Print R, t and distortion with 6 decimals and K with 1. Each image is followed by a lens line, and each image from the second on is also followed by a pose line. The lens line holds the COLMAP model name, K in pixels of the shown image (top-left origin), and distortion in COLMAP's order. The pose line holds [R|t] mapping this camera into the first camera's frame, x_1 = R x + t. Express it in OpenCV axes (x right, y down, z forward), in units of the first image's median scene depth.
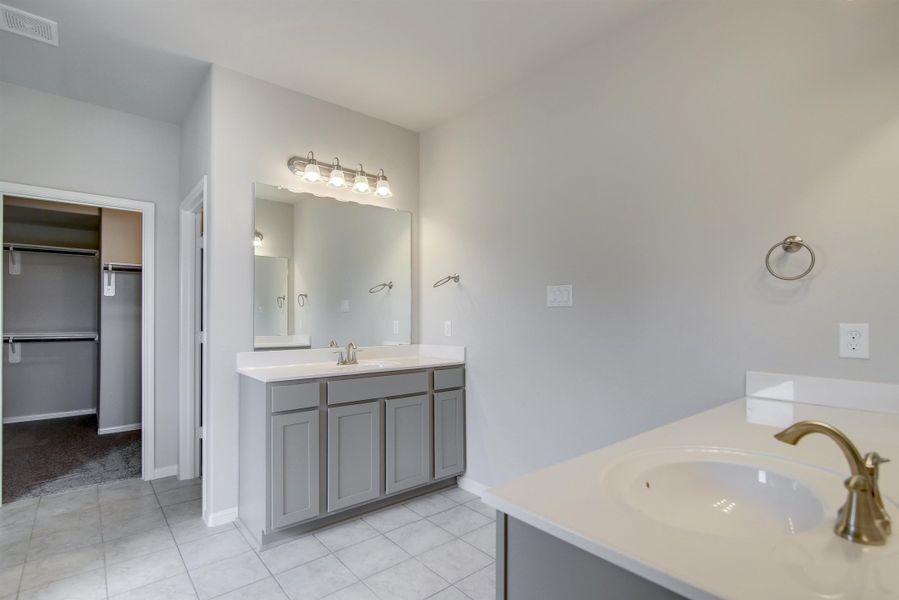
lens RADIAL K [[445.8, 0, 449.5], [0, 445.8, 300.0], [0, 0, 1]] dist [0.001876, 0.000187]
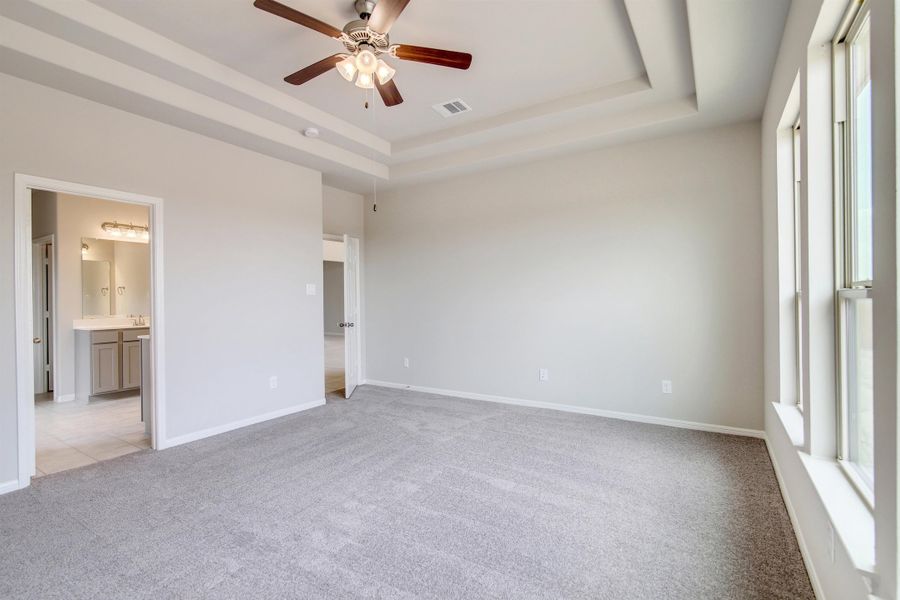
lens RADIAL K [[446.3, 0, 450.0], [0, 446.3, 300.0], [0, 0, 1]] dist [0.001876, 0.000187]
pose [[0.961663, 0.003085, 0.274217, 0.626495], [-0.011649, 0.999494, 0.029607, -0.051719], [-0.273987, -0.031666, 0.961212, -1.449588]]
